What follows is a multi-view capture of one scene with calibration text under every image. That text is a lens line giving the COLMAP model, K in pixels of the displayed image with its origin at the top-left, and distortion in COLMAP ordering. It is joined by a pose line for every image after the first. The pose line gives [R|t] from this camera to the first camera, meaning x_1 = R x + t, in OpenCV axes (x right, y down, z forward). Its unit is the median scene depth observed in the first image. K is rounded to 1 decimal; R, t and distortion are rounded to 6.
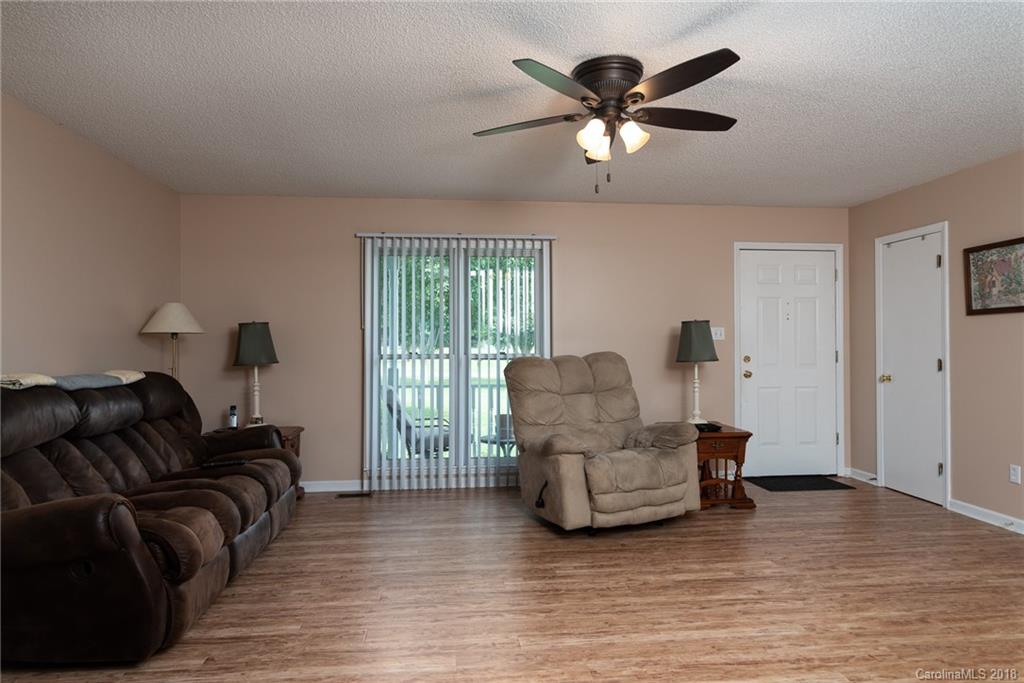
lens RADIAL K [[608.3, 0, 503.2], [0, 608.3, 342.4], [0, 0, 1]] dist [0.004691, -0.002611]
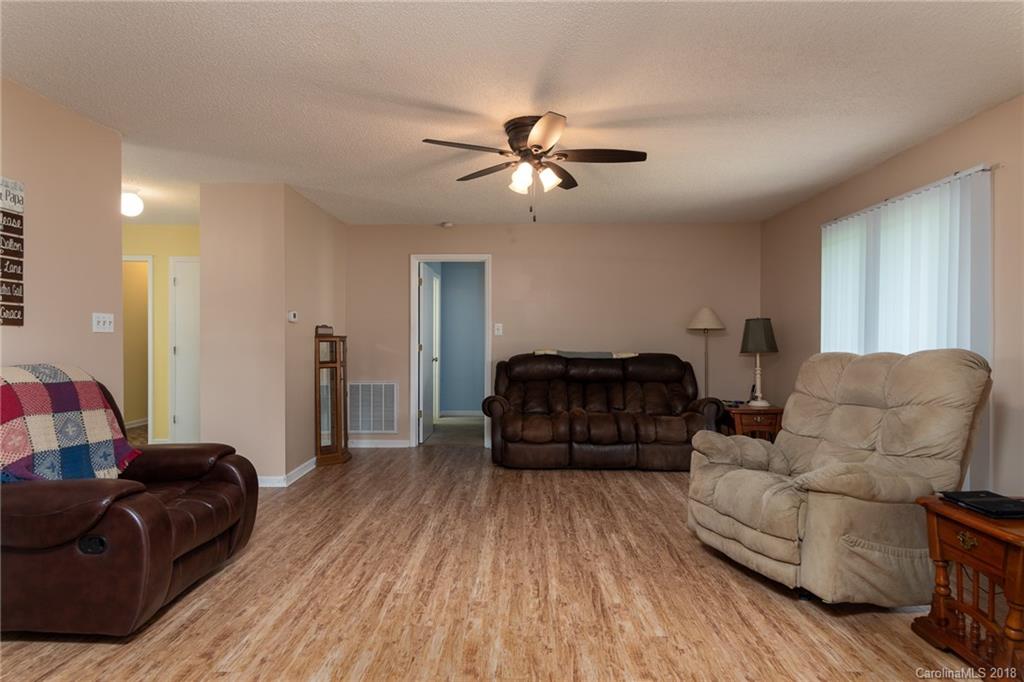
lens RADIAL K [[574.1, 0, 506.8], [0, 574.1, 341.5], [0, 0, 1]] dist [0.012753, -0.000181]
pose [[-0.131529, 0.009012, -0.991271, 1.331500], [0.003684, 0.999956, 0.008602, 0.002238], [0.991305, -0.002520, -0.131556, 1.055943]]
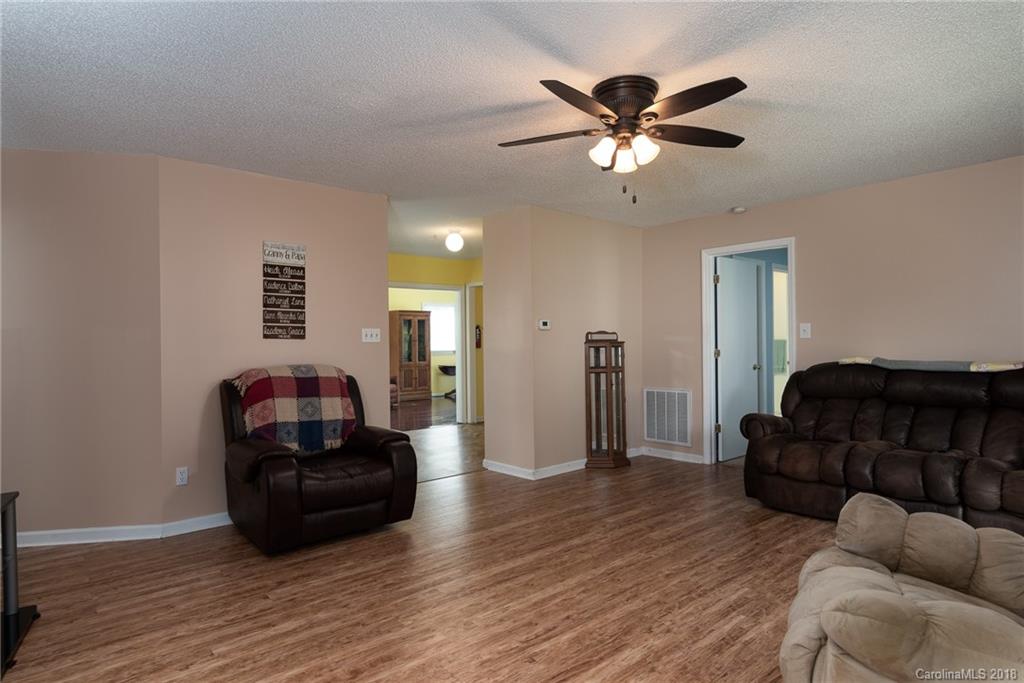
lens RADIAL K [[574.1, 0, 508.3], [0, 574.1, 344.7], [0, 0, 1]] dist [0.012753, -0.000181]
pose [[-0.817962, 0.012677, -0.575132, 0.889793], [0.015532, 0.999879, -0.000050, 0.003622], [0.575062, -0.008974, -0.818060, 1.632485]]
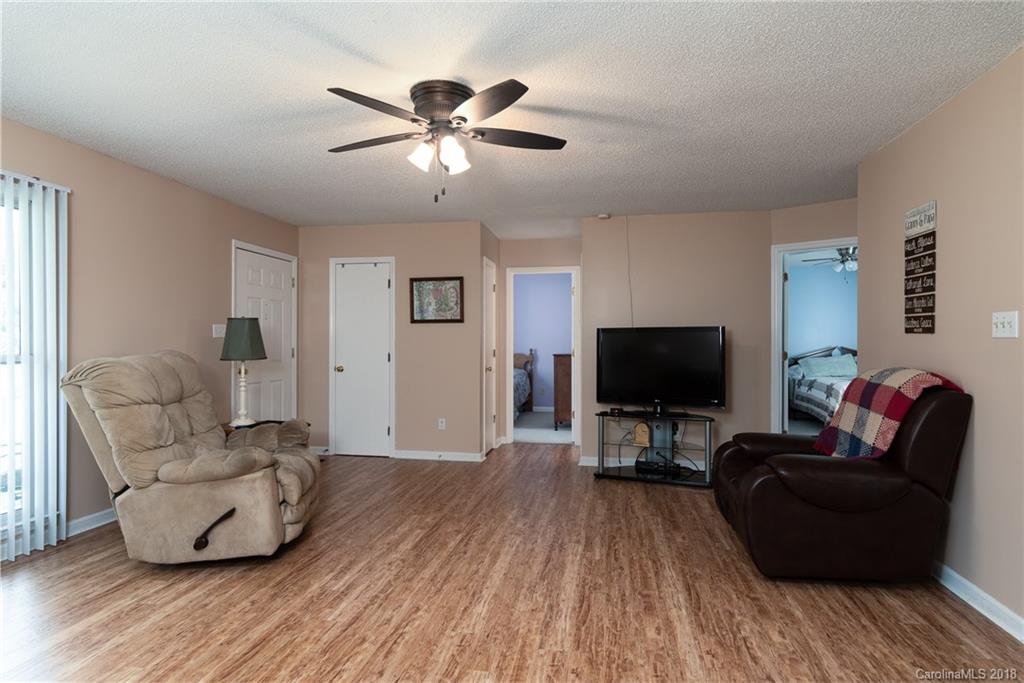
lens RADIAL K [[574.1, 0, 512.6], [0, 574.1, 341.4], [0, 0, 1]] dist [0.012753, -0.000181]
pose [[0.268811, 0.005437, 0.963178, -0.758988], [-0.006957, 0.999969, -0.003703, 0.004659], [-0.963168, -0.005705, 0.268840, 0.567850]]
